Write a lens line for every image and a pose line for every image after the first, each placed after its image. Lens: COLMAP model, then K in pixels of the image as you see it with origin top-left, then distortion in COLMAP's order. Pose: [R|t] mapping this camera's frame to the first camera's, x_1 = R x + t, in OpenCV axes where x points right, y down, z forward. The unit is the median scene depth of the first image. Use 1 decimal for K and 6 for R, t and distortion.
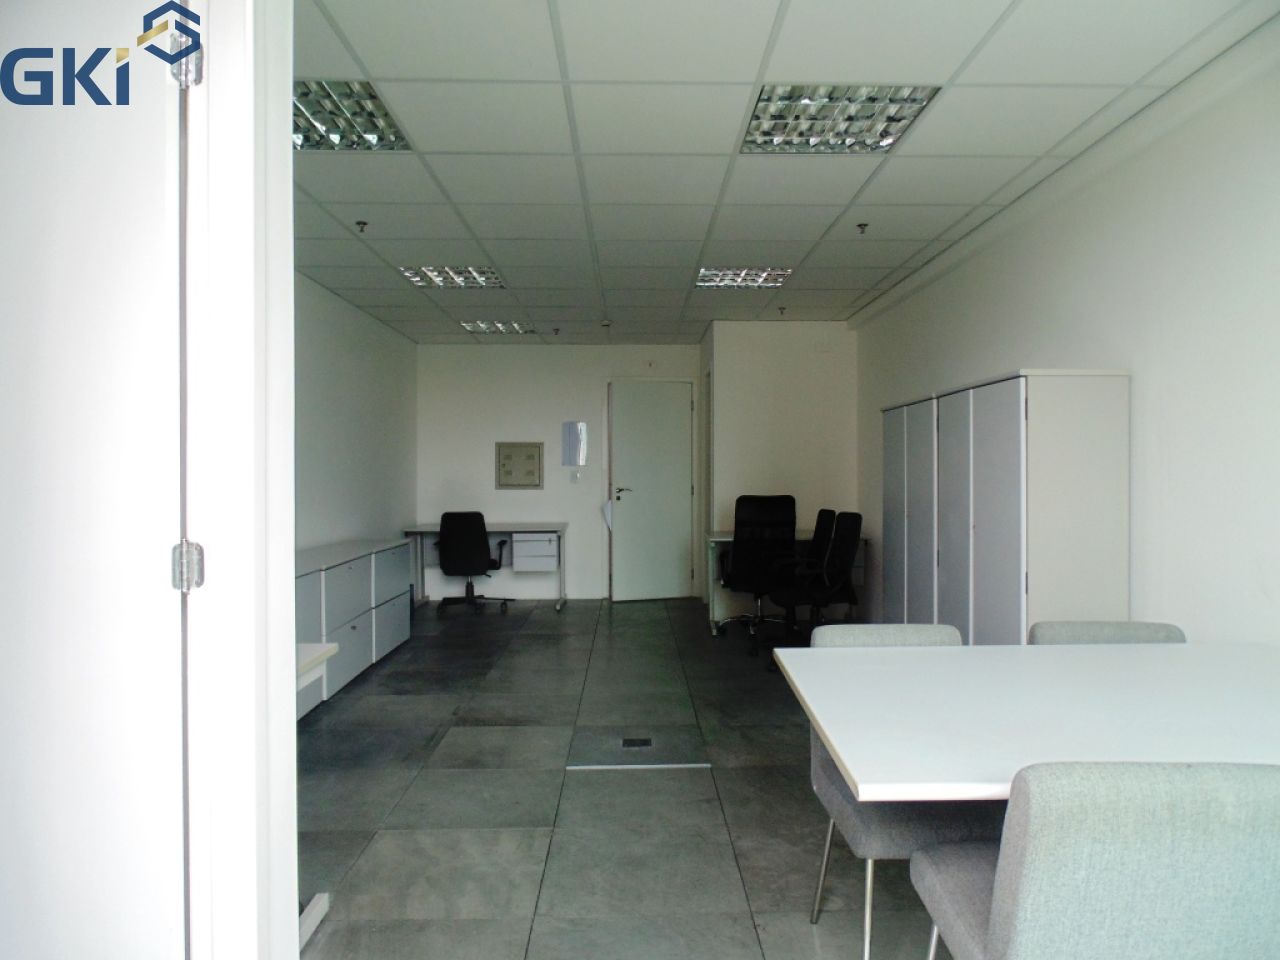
lens RADIAL K [[854.9, 0, 651.9], [0, 854.9, 476.3], [0, 0, 1]] dist [-0.005359, -0.001921]
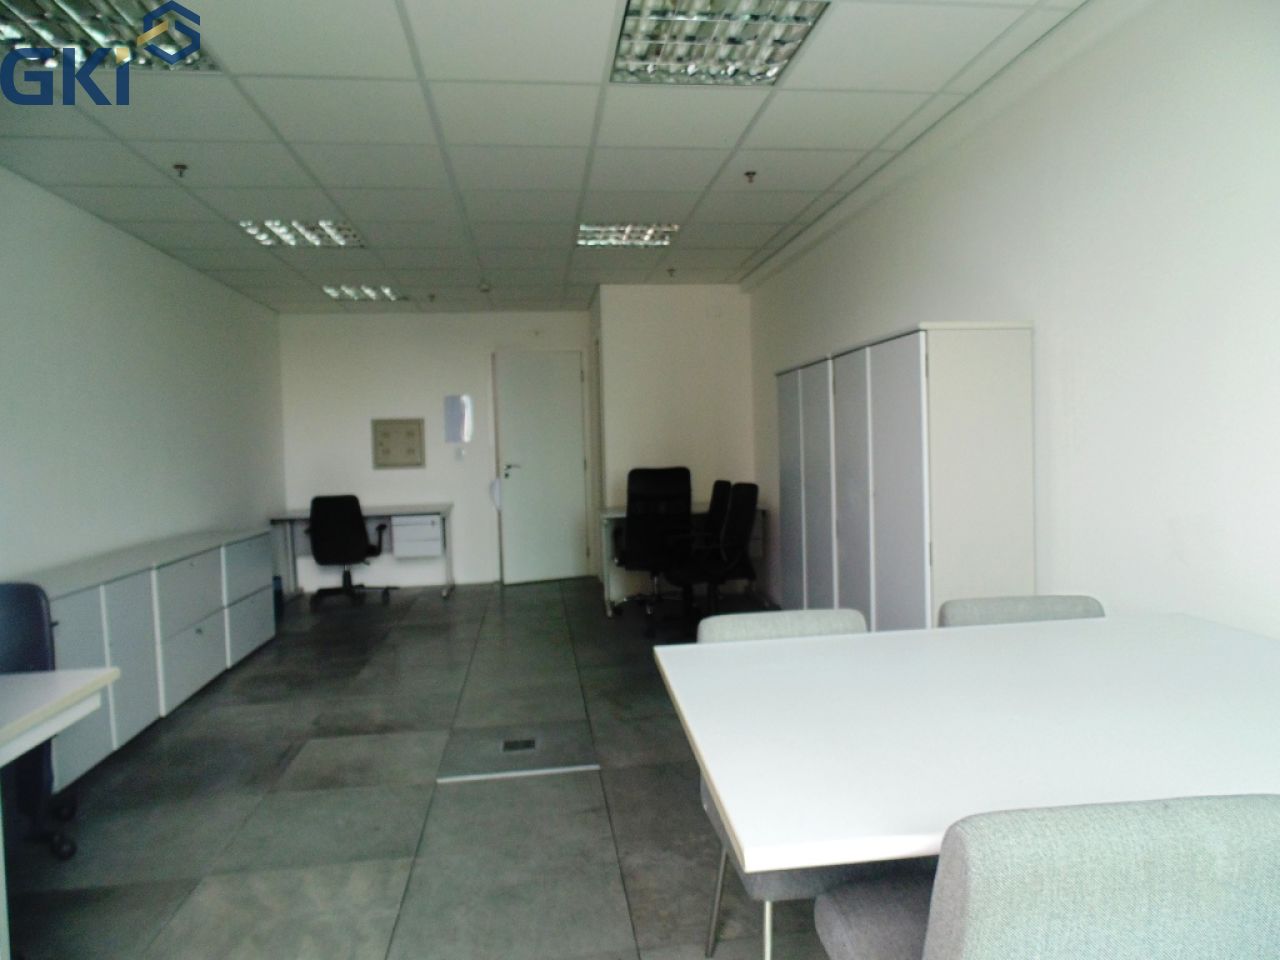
lens RADIAL K [[854.9, 0, 651.9], [0, 854.9, 476.3], [0, 0, 1]] dist [-0.005359, -0.001921]
pose [[0.993202, -0.031130, 0.112168, 0.026051], [0.027706, 0.999105, 0.031950, 0.001898], [-0.113062, -0.028625, 0.993176, 0.081887]]
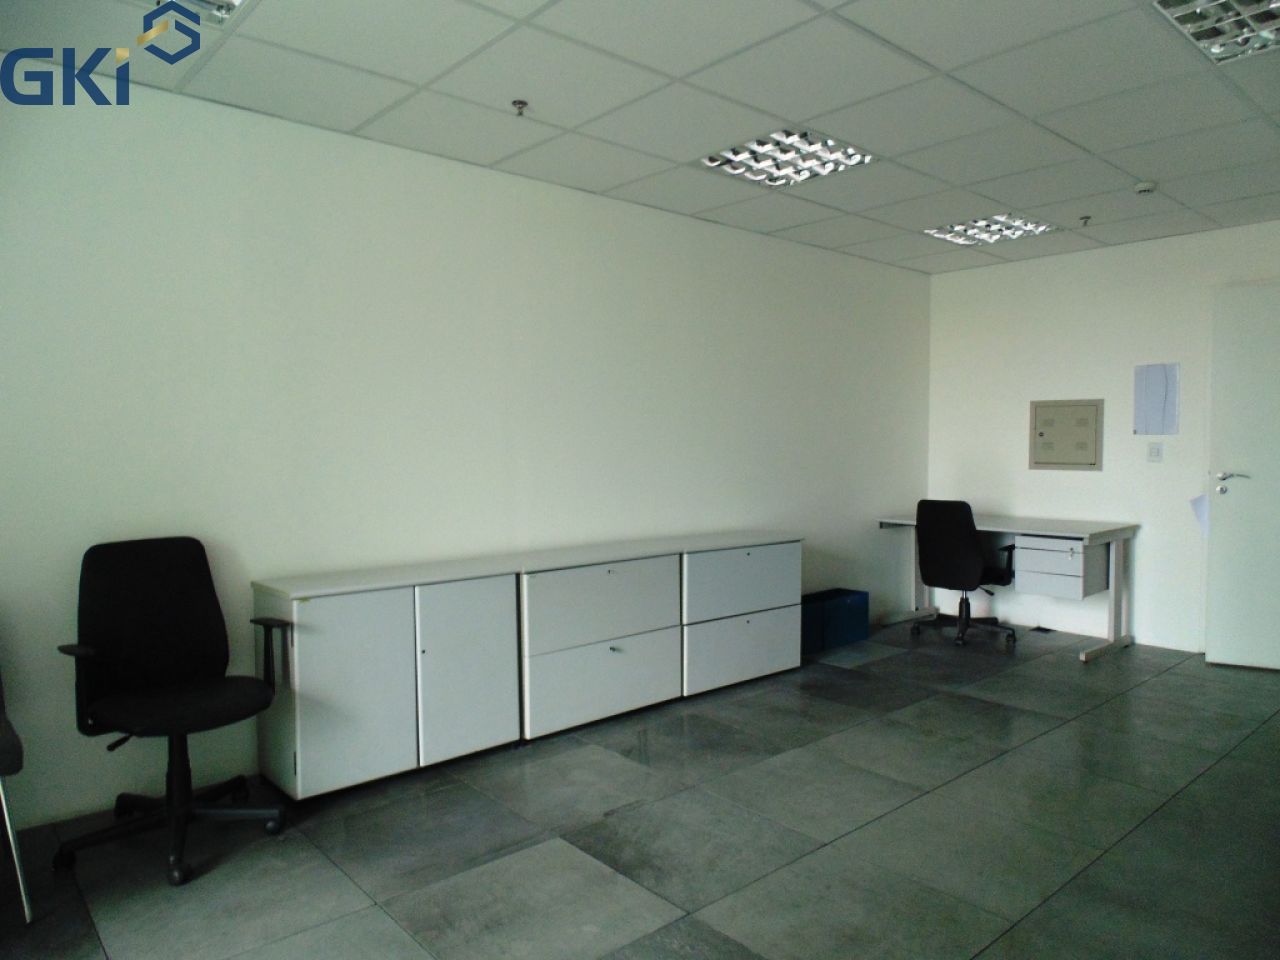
lens RADIAL K [[854.9, 0, 651.9], [0, 854.9, 476.3], [0, 0, 1]] dist [-0.005359, -0.001921]
pose [[0.645114, 0.029978, -0.763498, 0.288659], [-0.002196, 0.999299, 0.037381, -0.008150], [0.764083, -0.022438, 0.644728, 0.602741]]
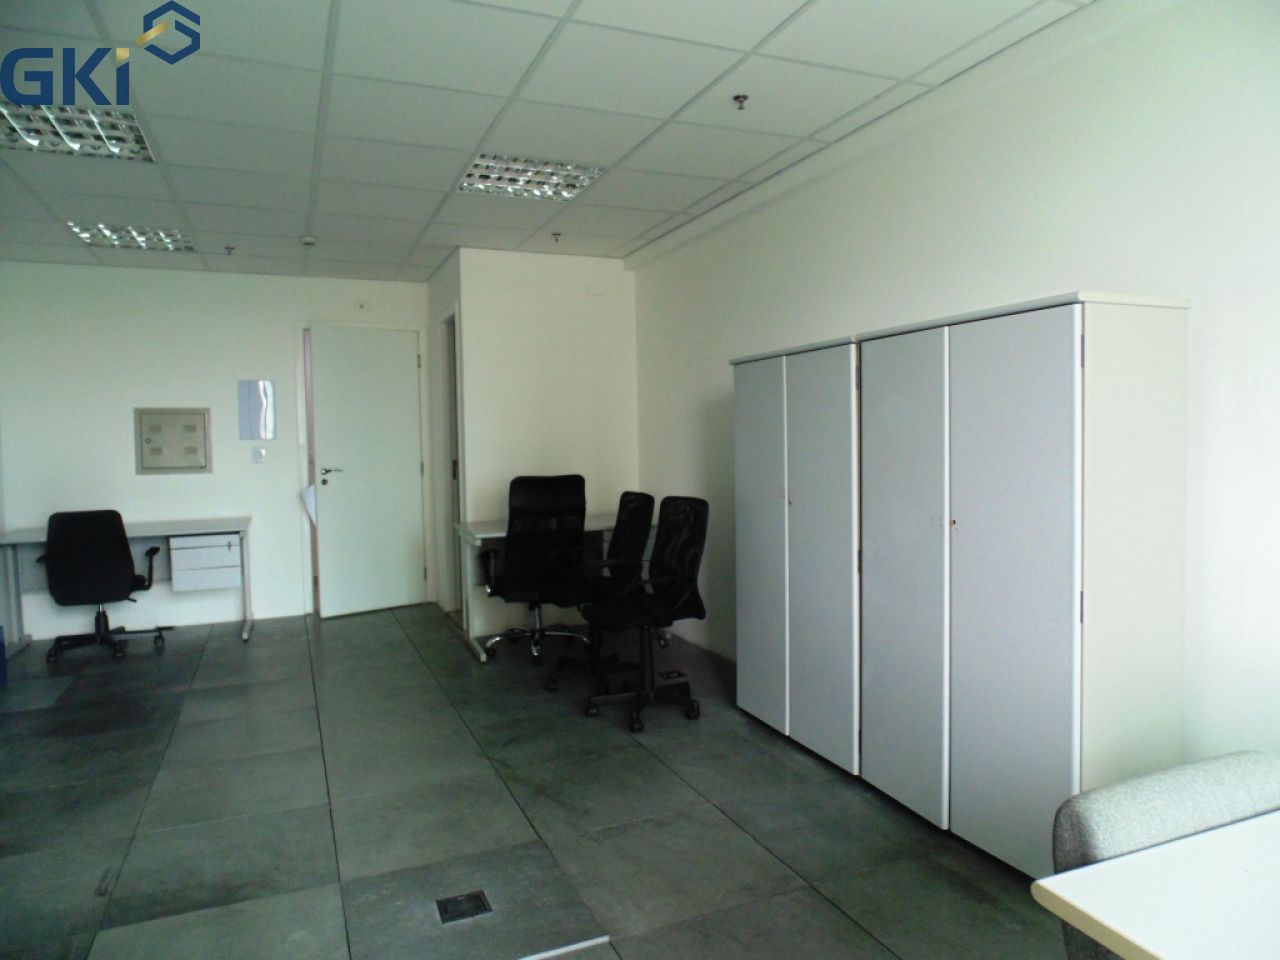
lens RADIAL K [[854.9, 0, 651.9], [0, 854.9, 476.3], [0, 0, 1]] dist [-0.005359, -0.001921]
pose [[0.927747, -0.030675, 0.371947, -0.095671], [0.016799, 0.999039, 0.040490, -0.009236], [-0.372832, -0.031316, 0.927370, 0.358584]]
